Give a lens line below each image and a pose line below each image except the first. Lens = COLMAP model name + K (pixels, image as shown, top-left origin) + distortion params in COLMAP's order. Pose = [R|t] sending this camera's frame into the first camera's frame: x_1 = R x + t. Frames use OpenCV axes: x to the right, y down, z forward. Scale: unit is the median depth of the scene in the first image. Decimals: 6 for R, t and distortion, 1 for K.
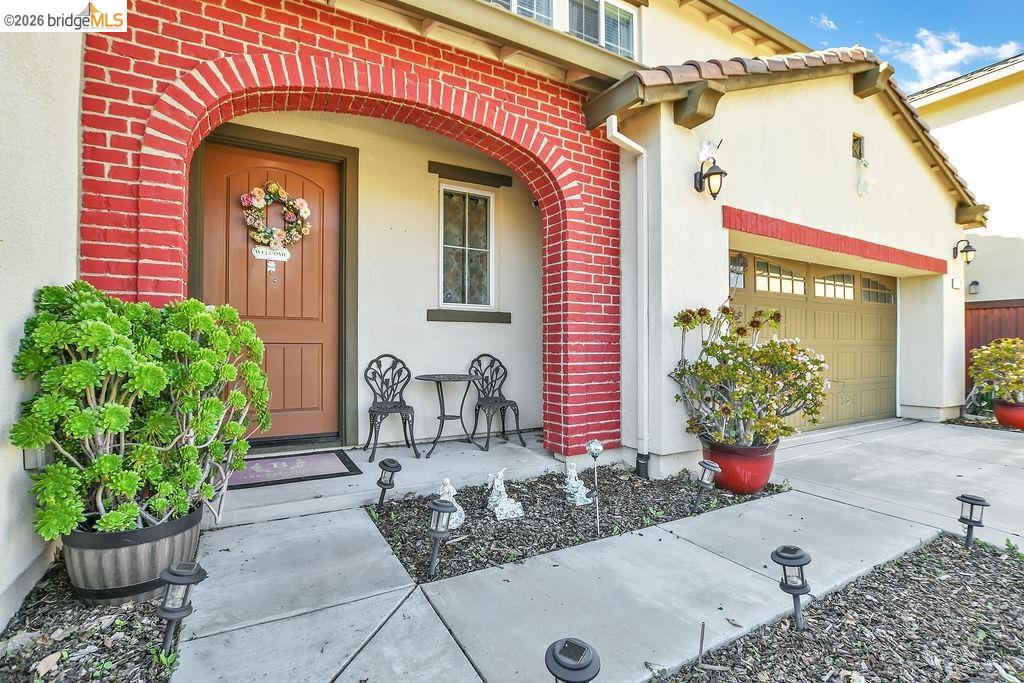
lens RADIAL K [[470.6, 0, 509.5], [0, 470.6, 343.3], [0, 0, 1]] dist [-0.000133, -0.000453]
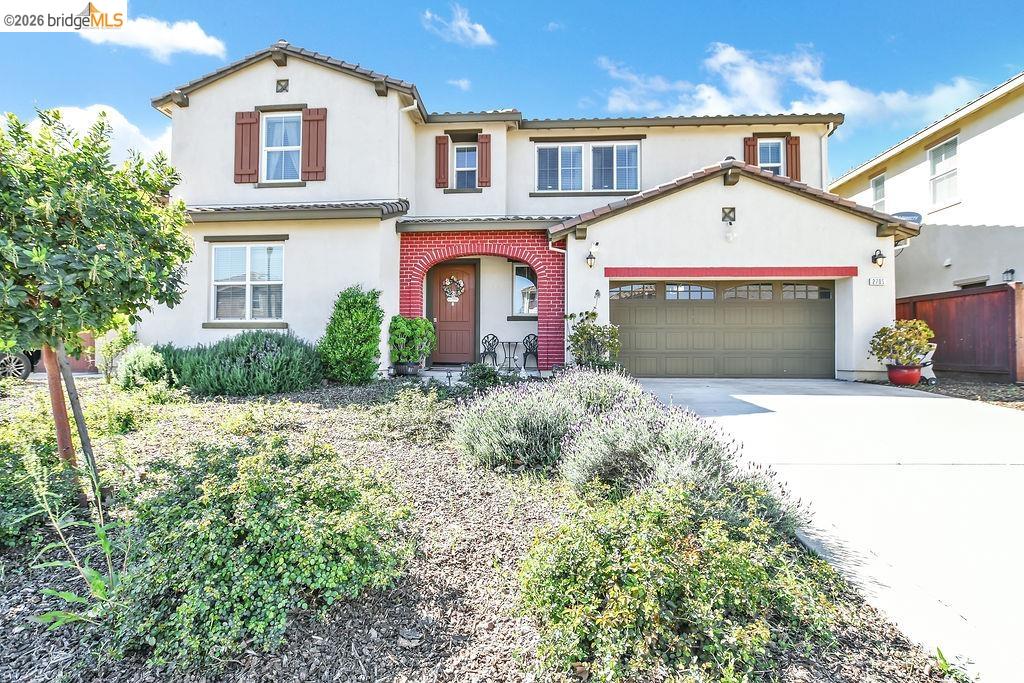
lens RADIAL K [[470.6, 0, 517.9], [0, 470.6, 341.4], [0, 0, 1]] dist [-0.000133, -0.000453]
pose [[0.854246, -0.012647, -0.519715, 1.288910], [0.004541, 0.999847, -0.016866, 0.113215], [0.519849, 0.012047, 0.854173, -1.215283]]
